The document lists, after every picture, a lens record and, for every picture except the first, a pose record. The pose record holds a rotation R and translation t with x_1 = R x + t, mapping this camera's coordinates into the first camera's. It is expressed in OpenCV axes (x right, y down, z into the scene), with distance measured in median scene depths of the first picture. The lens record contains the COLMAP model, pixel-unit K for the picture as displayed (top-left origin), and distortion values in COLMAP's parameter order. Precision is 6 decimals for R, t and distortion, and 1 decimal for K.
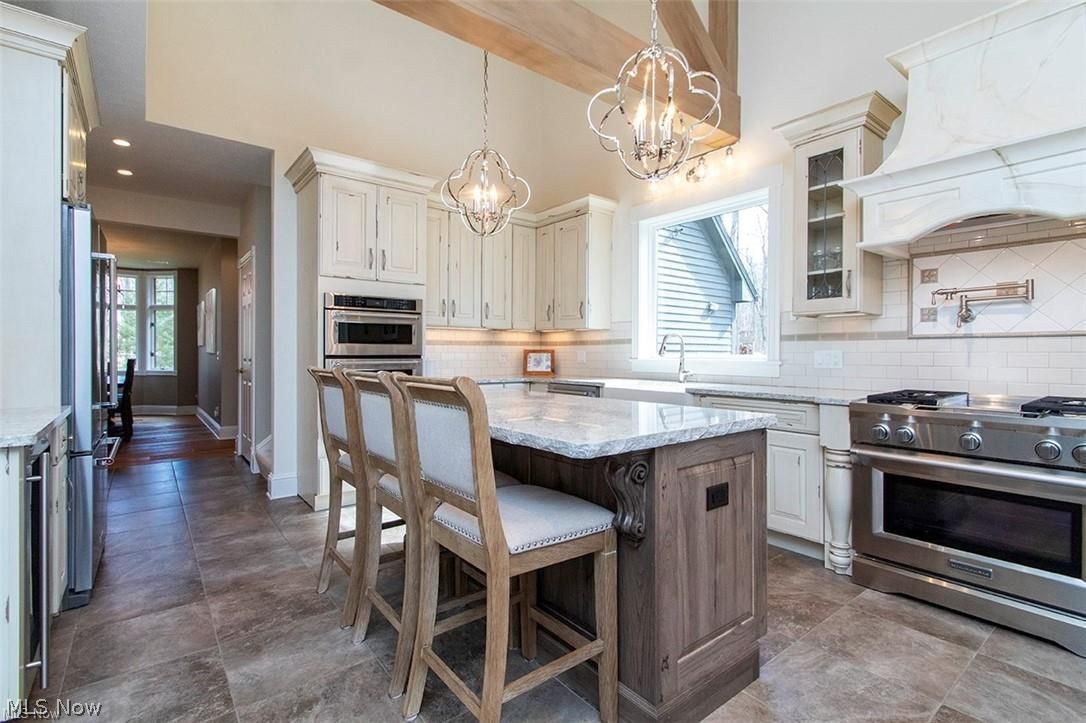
lens RADIAL K [[508.0, 0, 532.0], [0, 508.0, 353.3], [0, 0, 1]] dist [0.003615, 0.000215]
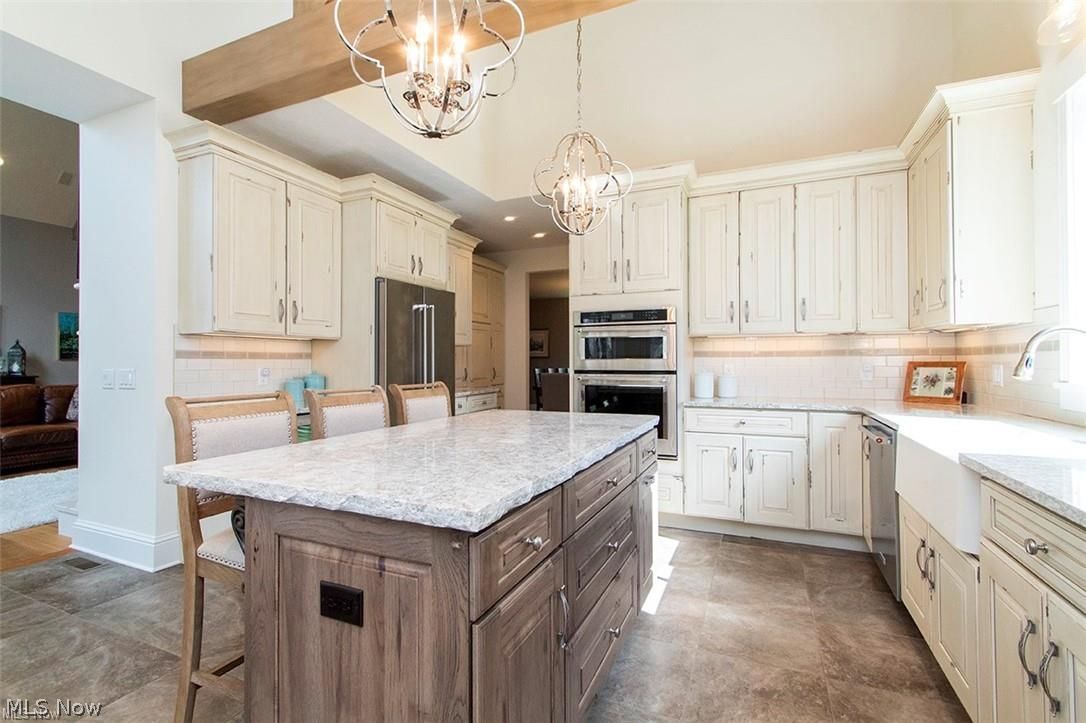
lens RADIAL K [[508.0, 0, 532.0], [0, 508.0, 353.3], [0, 0, 1]] dist [0.003615, 0.000215]
pose [[0.460909, -0.018744, -0.887249, 0.484411], [0.005050, 0.999816, -0.018498, -0.011950], [0.887433, 0.004046, 0.460919, 0.416717]]
